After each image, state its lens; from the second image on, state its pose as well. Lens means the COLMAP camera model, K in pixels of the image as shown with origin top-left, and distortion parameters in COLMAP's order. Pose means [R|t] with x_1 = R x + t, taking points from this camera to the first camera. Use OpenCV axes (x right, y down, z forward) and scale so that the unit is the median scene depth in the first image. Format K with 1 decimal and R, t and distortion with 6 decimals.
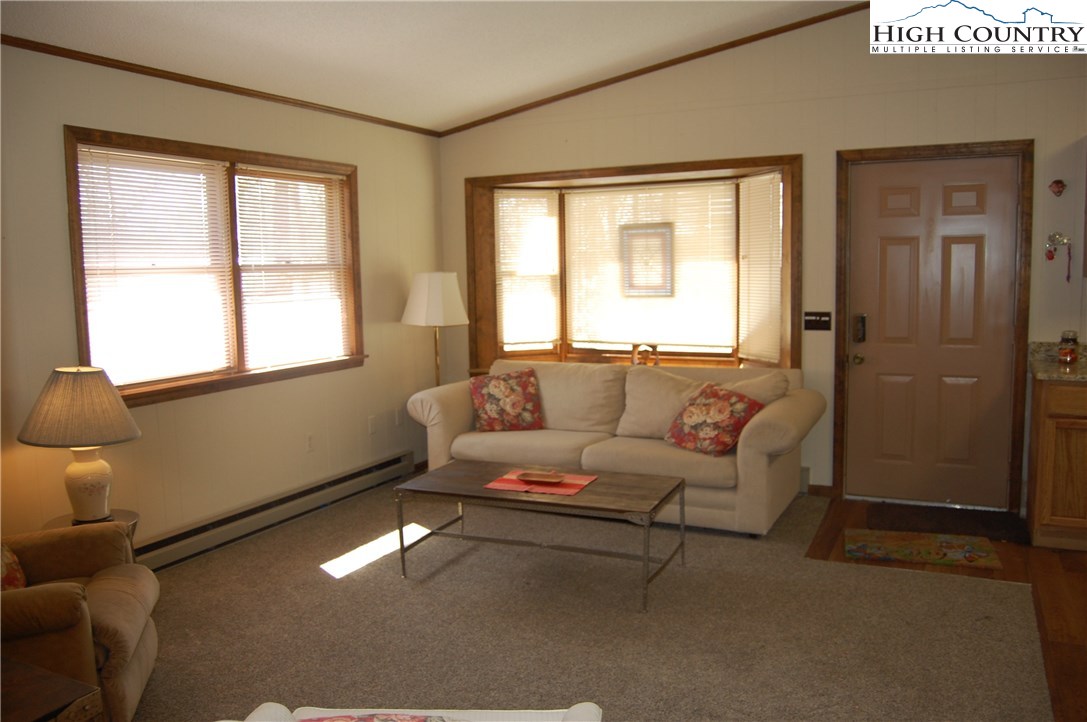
lens RADIAL K [[852.2, 0, 527.6], [0, 852.2, 359.4], [0, 0, 1]] dist [-0.051709, -0.001591]
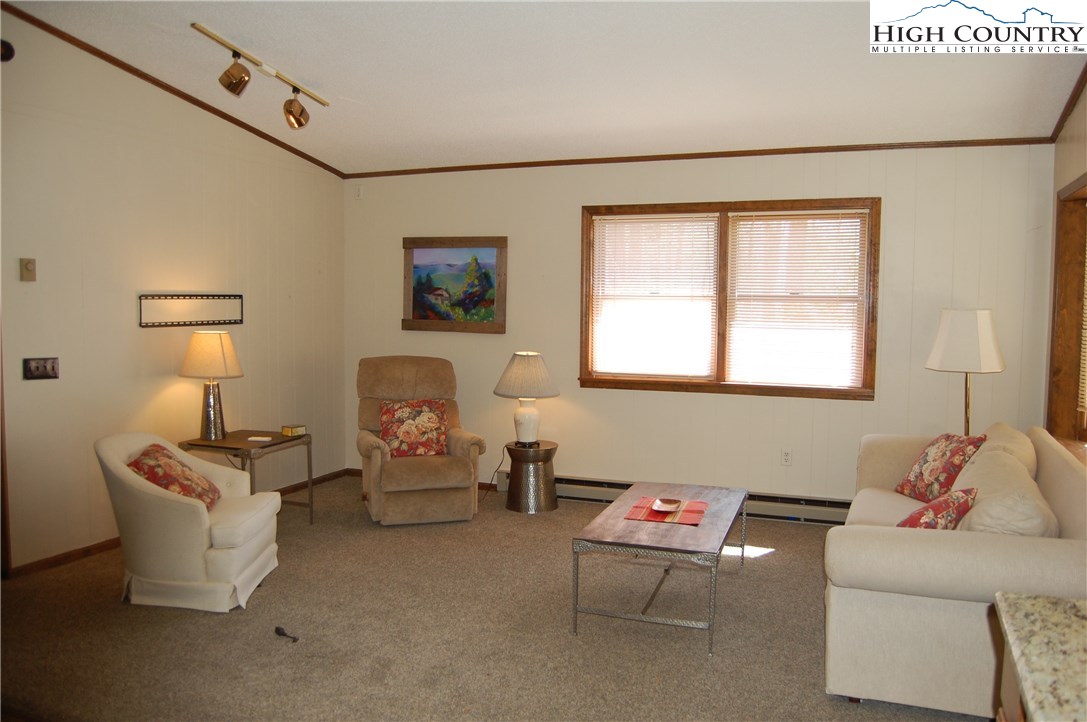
lens RADIAL K [[852.2, 0, 527.6], [0, 852.2, 359.4], [0, 0, 1]] dist [-0.051709, -0.001591]
pose [[0.094193, 0.103343, -0.990176, 0.853508], [-0.111632, 0.989422, 0.092645, -0.099189], [0.989275, 0.101809, 0.104733, 0.585183]]
